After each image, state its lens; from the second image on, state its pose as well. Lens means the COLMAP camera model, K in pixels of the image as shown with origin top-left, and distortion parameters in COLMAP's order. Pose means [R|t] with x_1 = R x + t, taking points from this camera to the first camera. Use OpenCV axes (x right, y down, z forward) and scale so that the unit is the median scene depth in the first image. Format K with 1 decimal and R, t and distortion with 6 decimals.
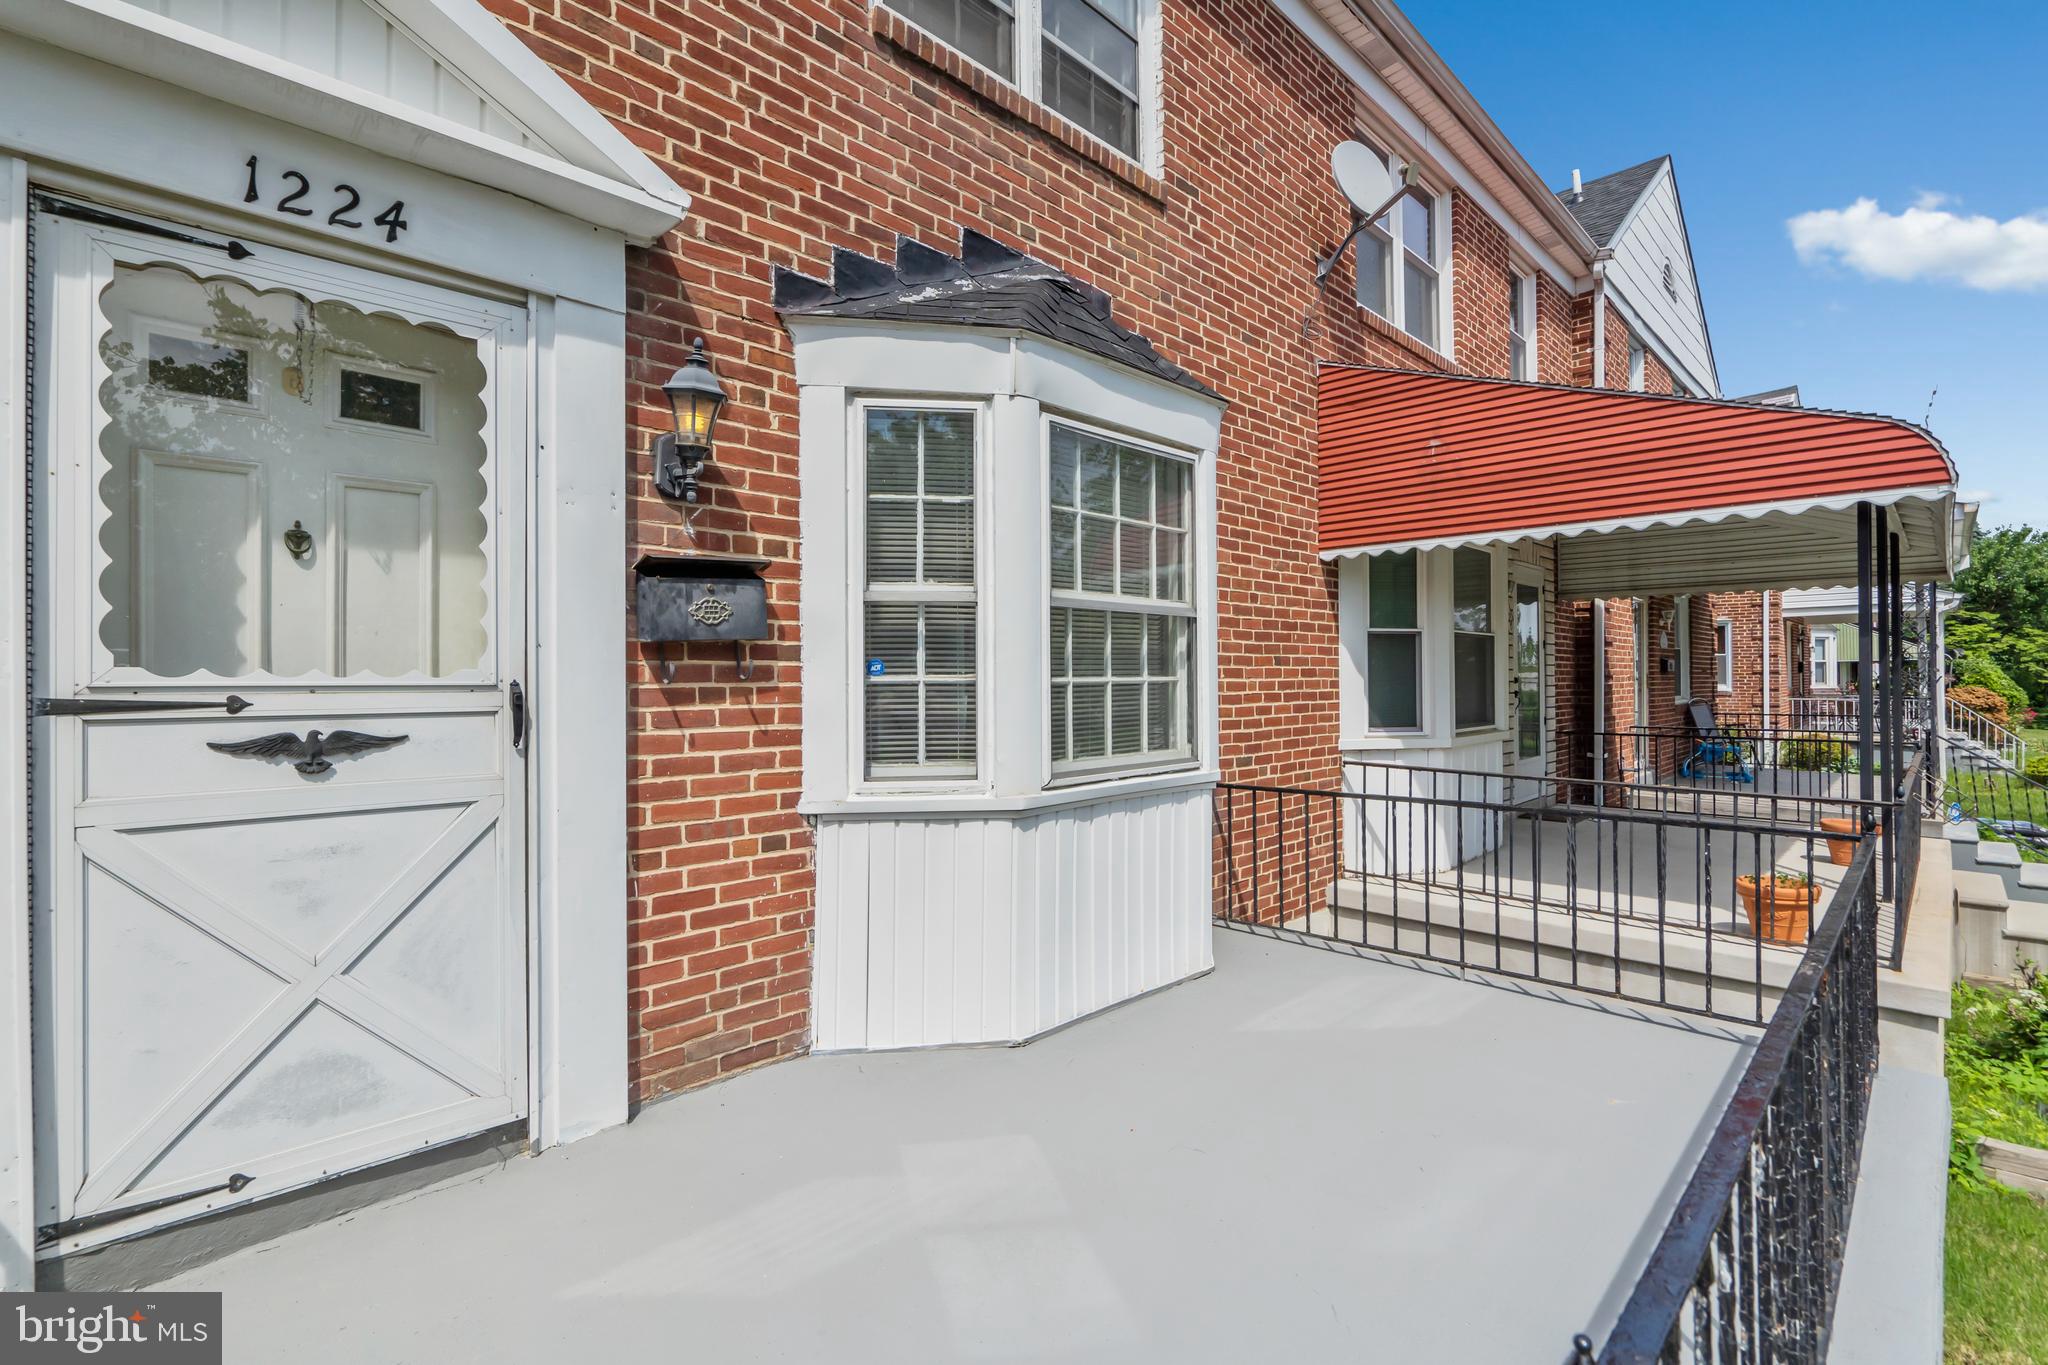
lens RADIAL K [[938.5, 0, 1041.5], [0, 938.5, 669.8], [0, 0, 1]] dist [0.000280, 0.000182]
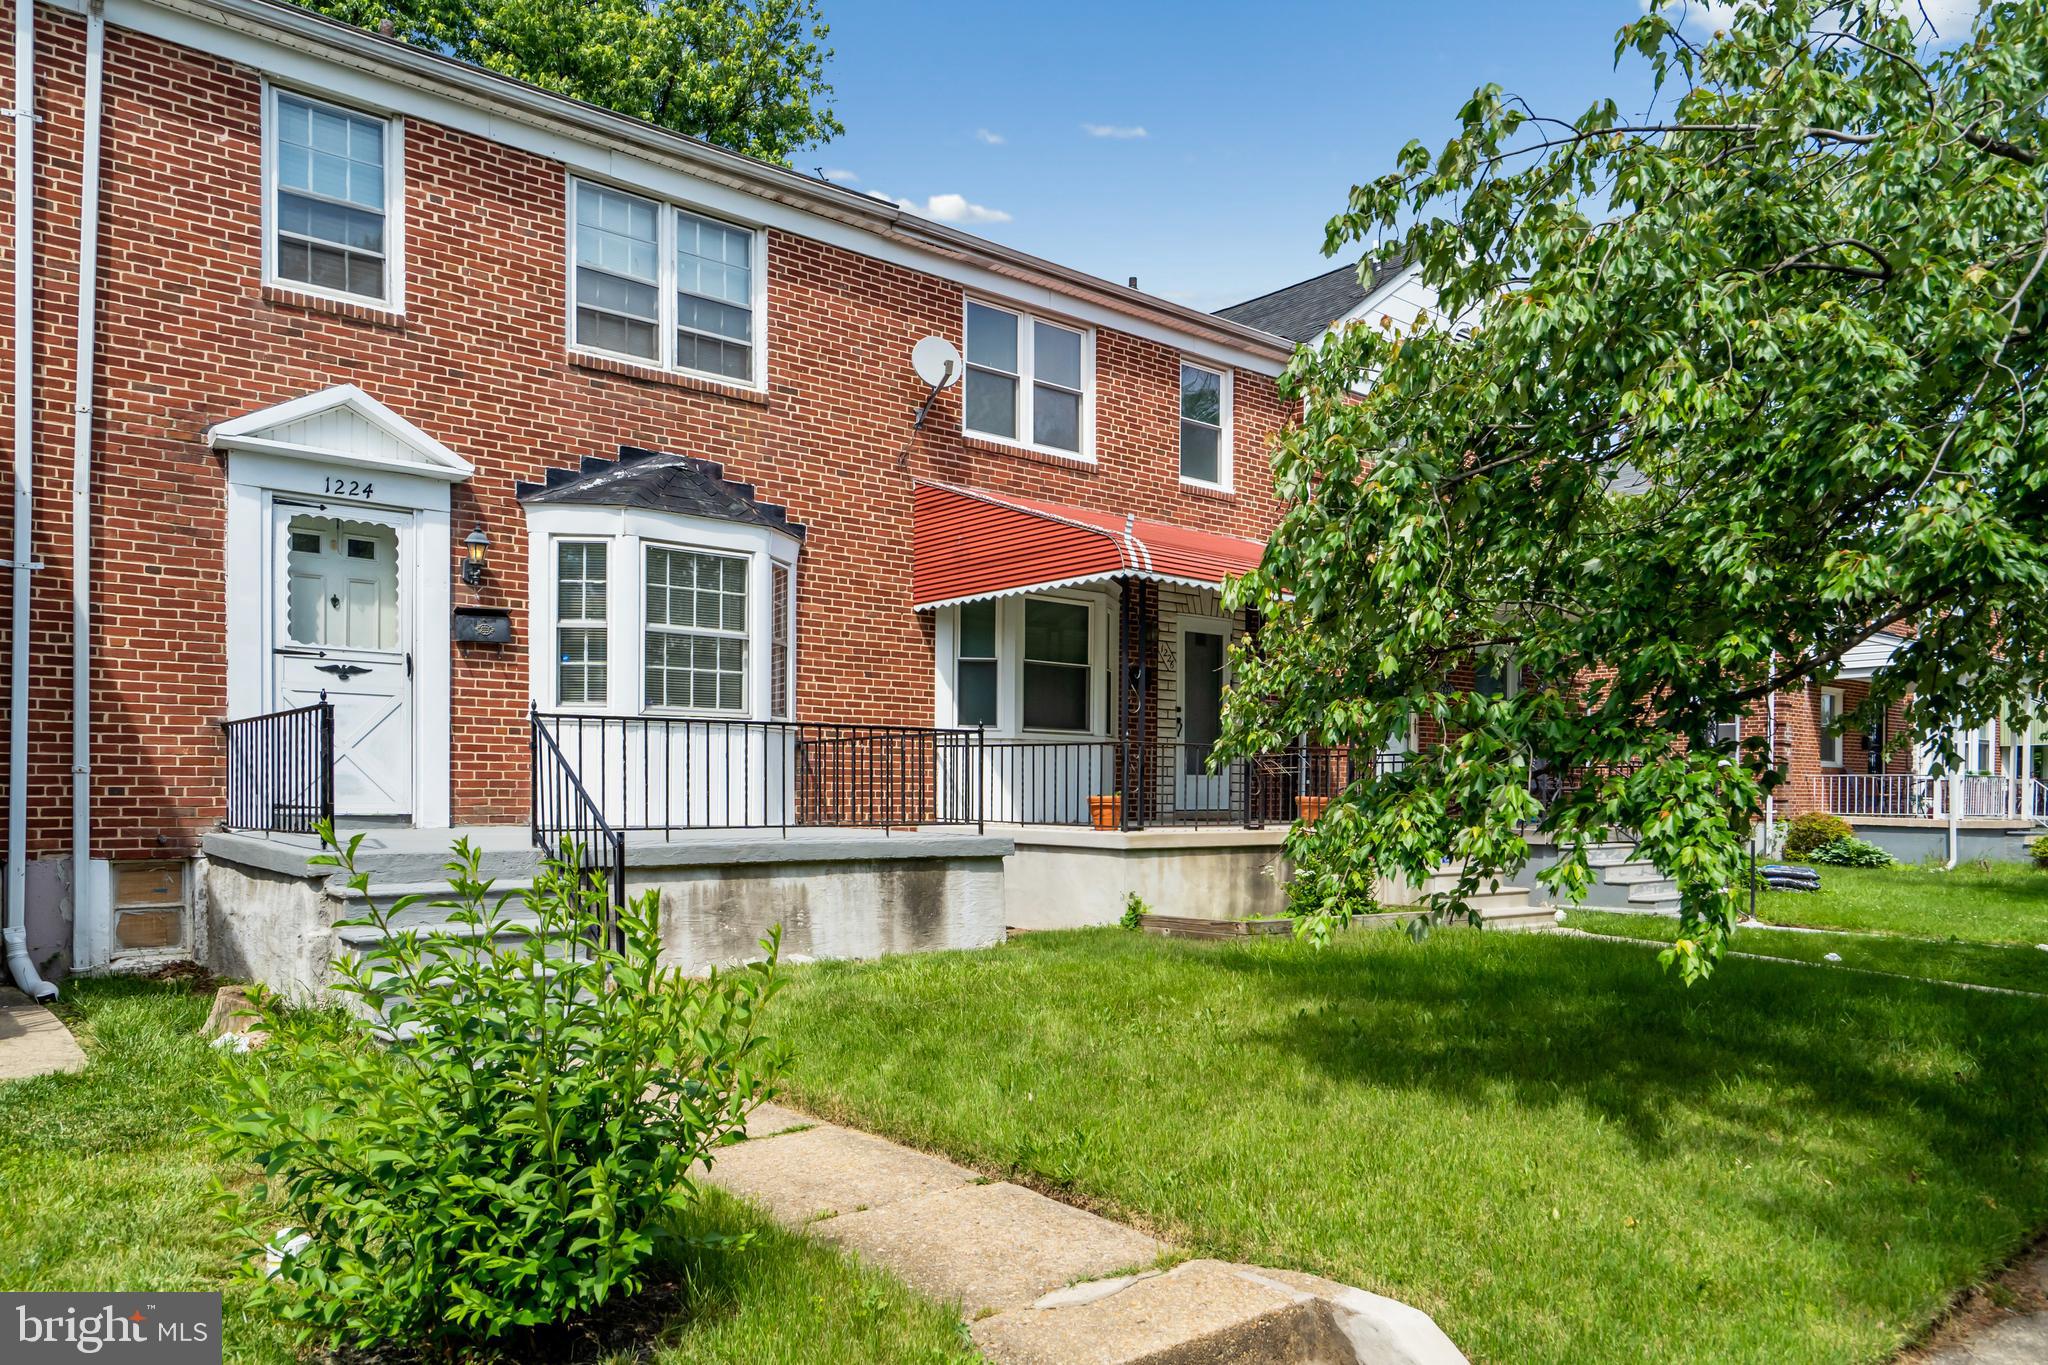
lens RADIAL K [[1442.6, 0, 1050.1], [0, 1442.6, 806.4], [0, 0, 1]] dist [0.026119, -0.011747]
pose [[0.996213, 0.015765, -0.085506, 1.334281], [-0.014217, 0.999724, 0.018681, 0.282960], [0.085777, -0.017395, 0.996163, -2.440400]]
